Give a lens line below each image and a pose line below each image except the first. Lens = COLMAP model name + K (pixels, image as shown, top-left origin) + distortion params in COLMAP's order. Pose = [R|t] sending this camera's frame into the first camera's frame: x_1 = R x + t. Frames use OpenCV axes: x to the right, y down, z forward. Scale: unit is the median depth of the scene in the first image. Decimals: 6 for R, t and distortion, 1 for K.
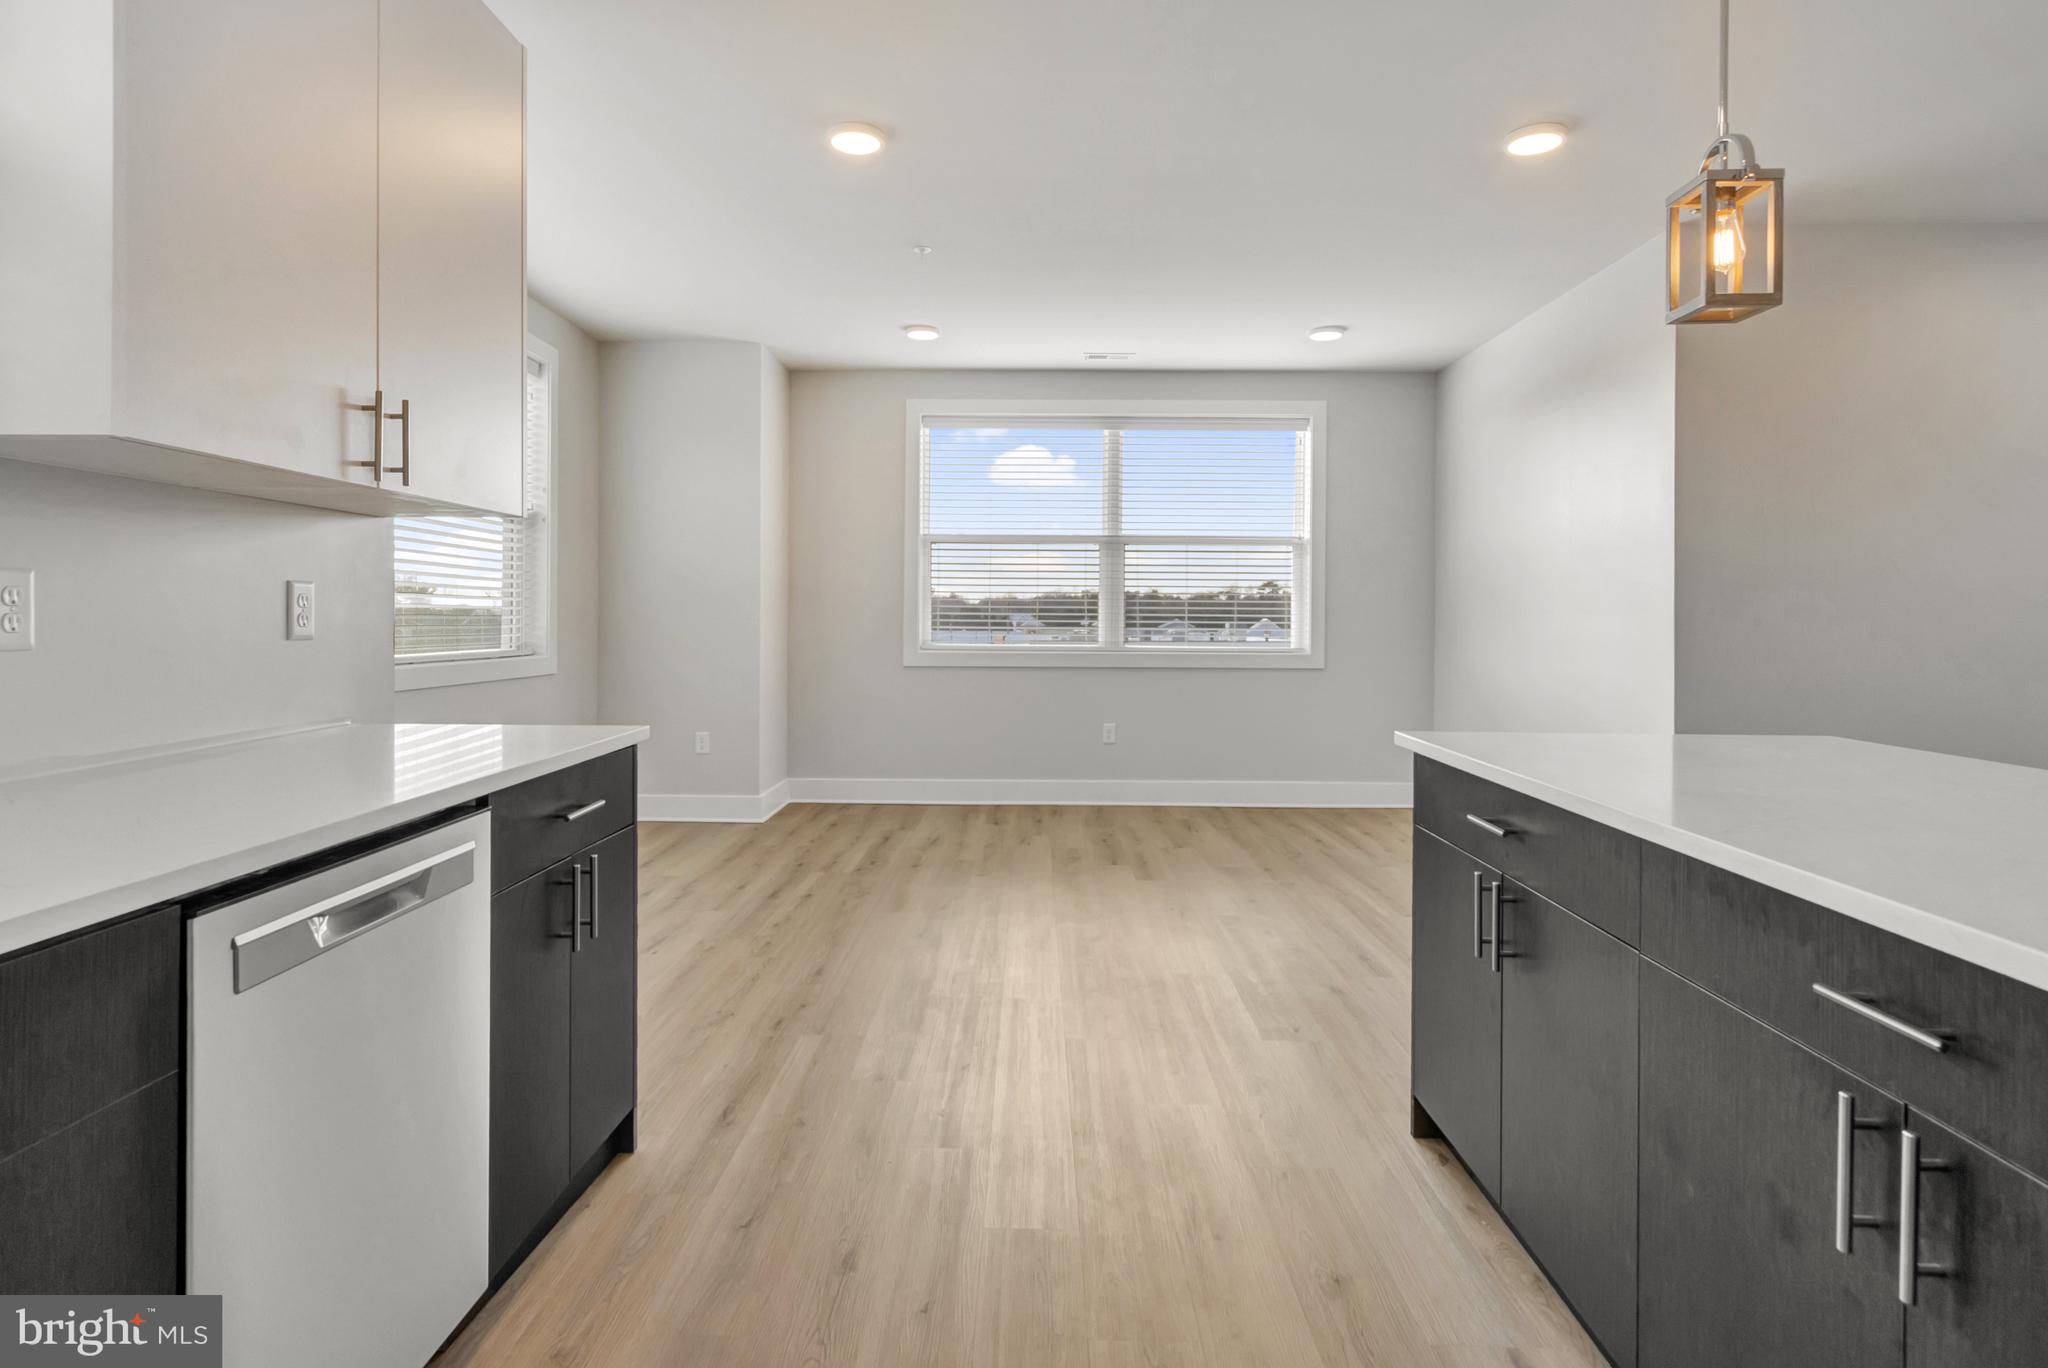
lens RADIAL K [[1051.7, 0, 1019.5], [0, 1051.7, 621.6], [0, 0, 1]] dist [0.002900, 0.000766]
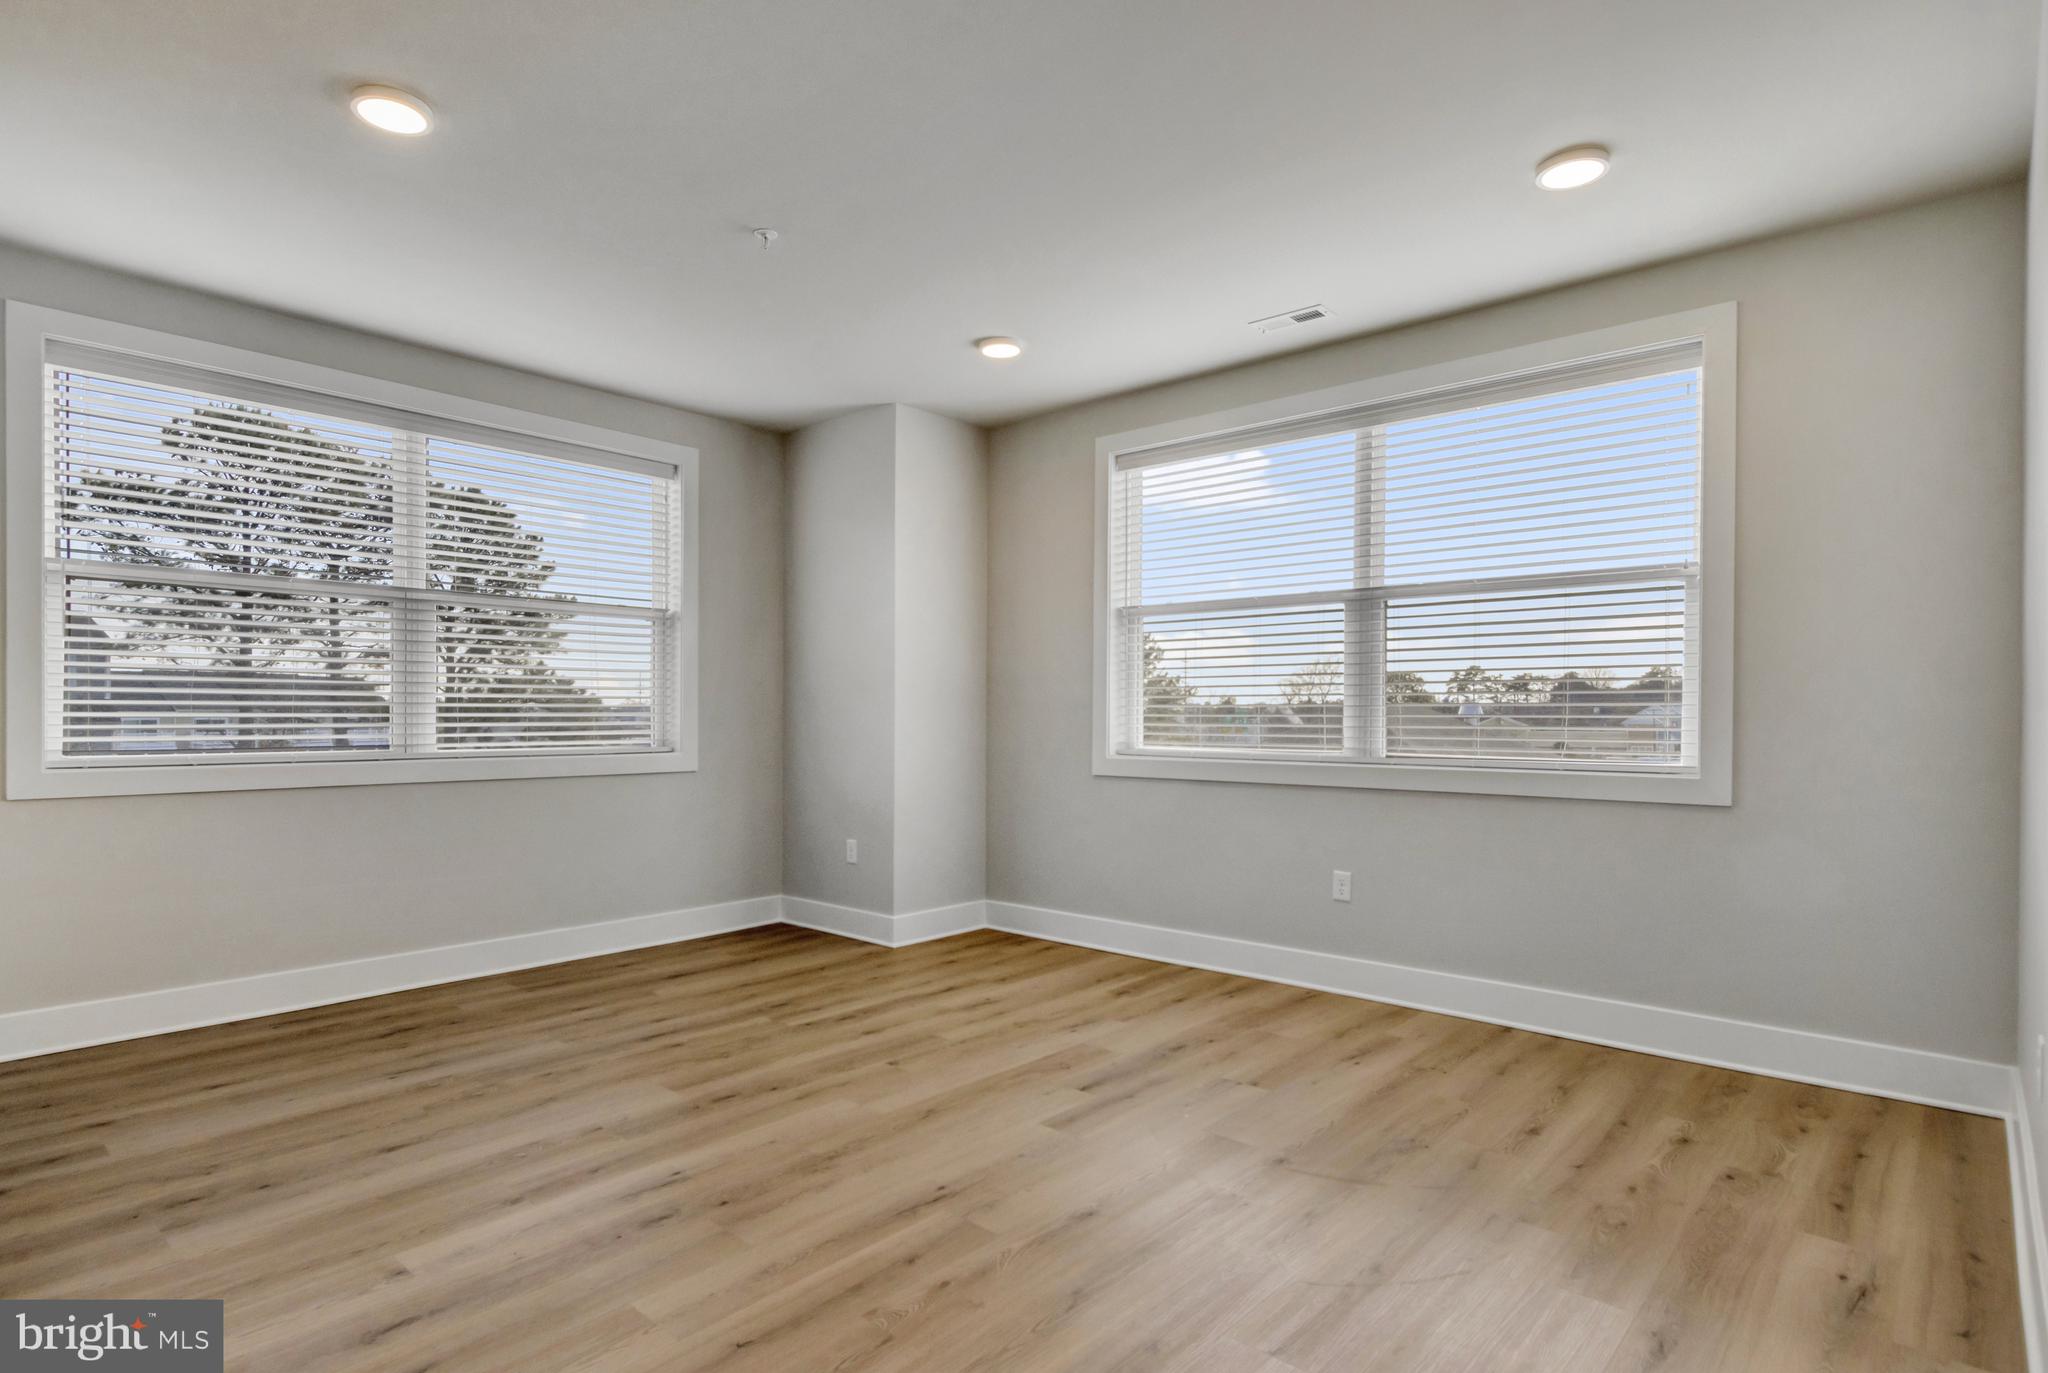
lens RADIAL K [[1049.4, 0, 990.0], [0, 1049.4, 706.4], [0, 0, 1]] dist [0.000850, 0.000068]
pose [[0.750928, -0.008995, -0.660323, 0.356378], [0.000797, 0.999919, -0.012715, 0.001188], [0.660384, 0.009022, 0.750874, 0.356040]]
